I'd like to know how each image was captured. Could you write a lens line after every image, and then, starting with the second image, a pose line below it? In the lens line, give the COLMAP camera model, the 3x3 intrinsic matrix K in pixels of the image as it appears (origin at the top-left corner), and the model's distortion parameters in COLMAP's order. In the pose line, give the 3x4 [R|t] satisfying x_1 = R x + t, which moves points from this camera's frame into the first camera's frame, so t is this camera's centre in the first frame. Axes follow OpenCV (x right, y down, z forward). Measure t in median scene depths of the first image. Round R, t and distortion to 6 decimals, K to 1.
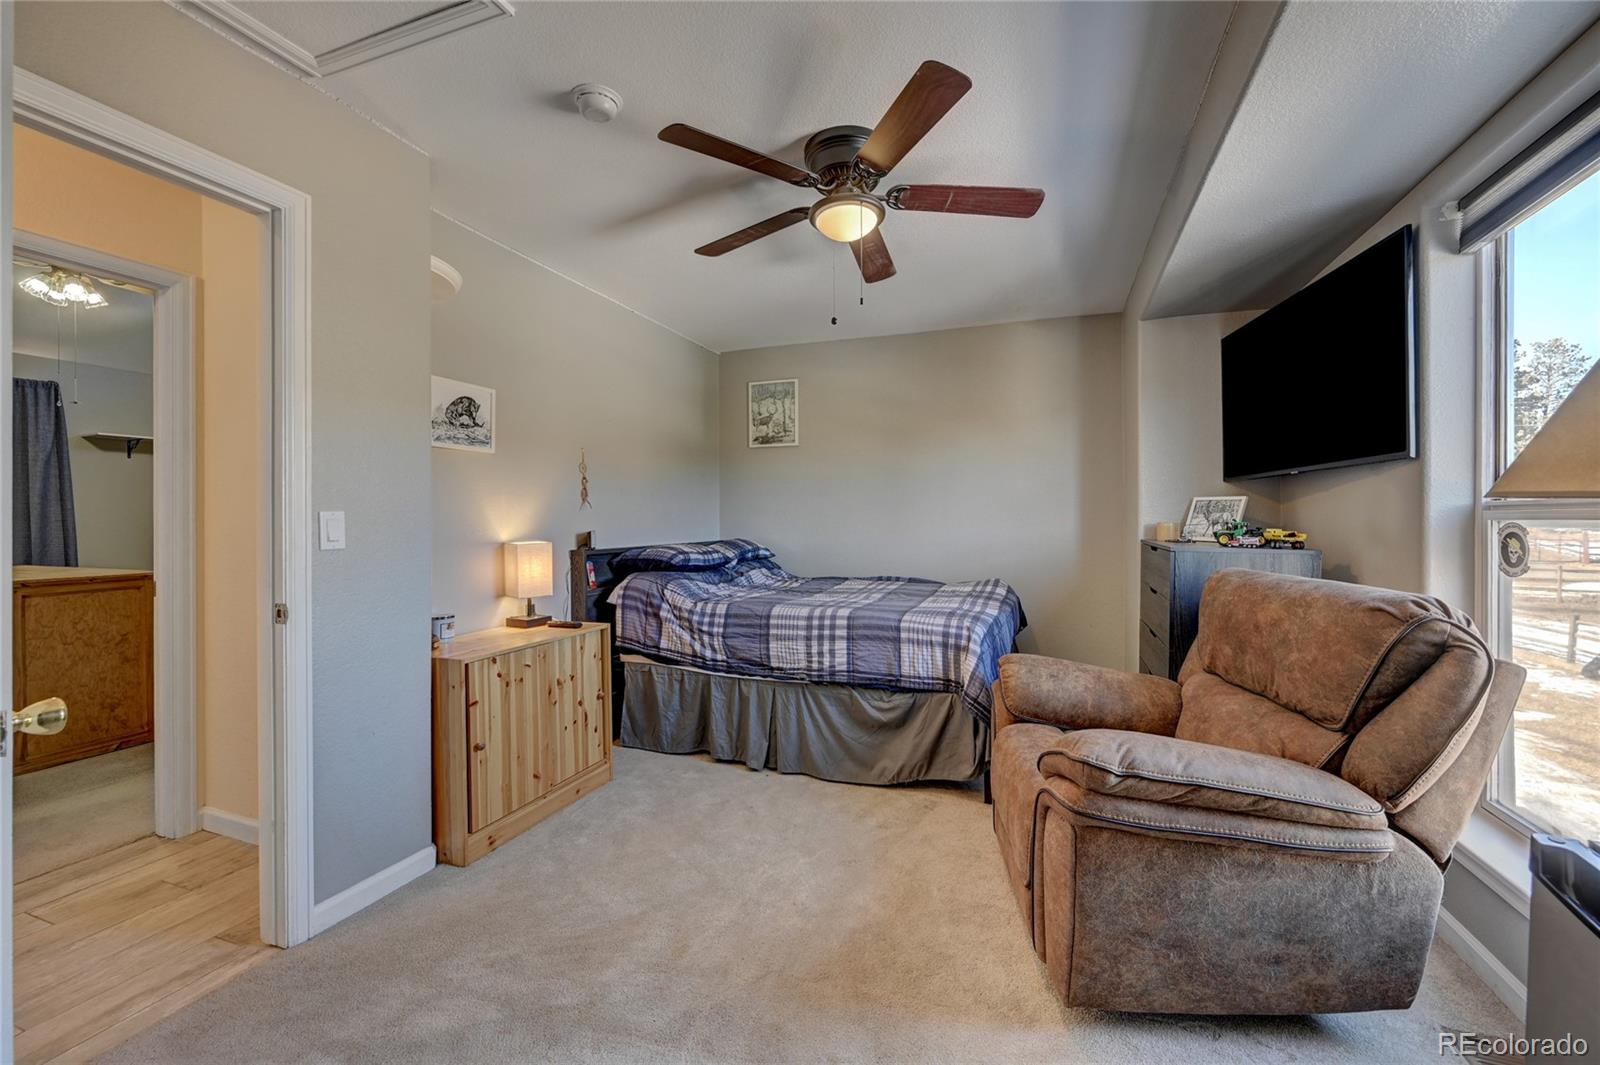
lens RADIAL K [[636.5, 0, 800.0], [0, 636.5, 526.3], [0, 0, 1]] dist [0.002410, 0.000197]
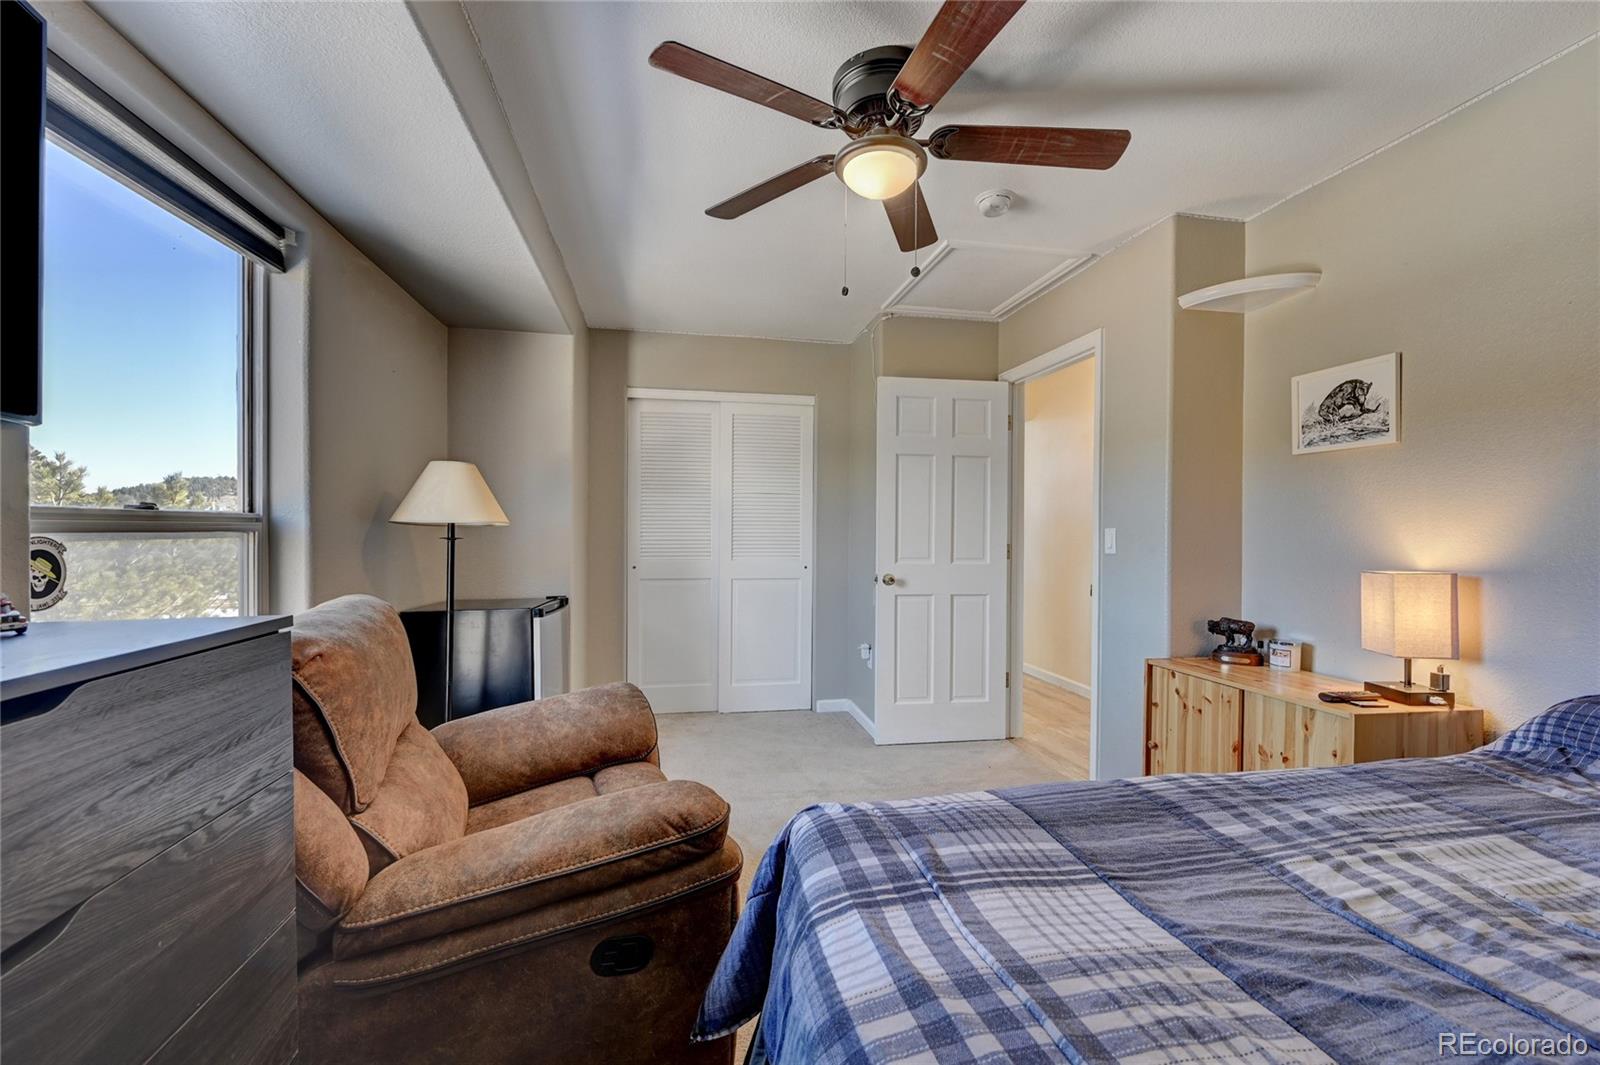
lens RADIAL K [[636.5, 0, 798.4], [0, 636.5, 532.3], [0, 0, 1]] dist [0.002410, 0.000197]
pose [[-0.841425, -0.001758, -0.540371, 0.493831], [-0.009409, 0.999891, 0.011398, -0.017961], [0.540292, 0.014675, -0.841350, 1.333485]]
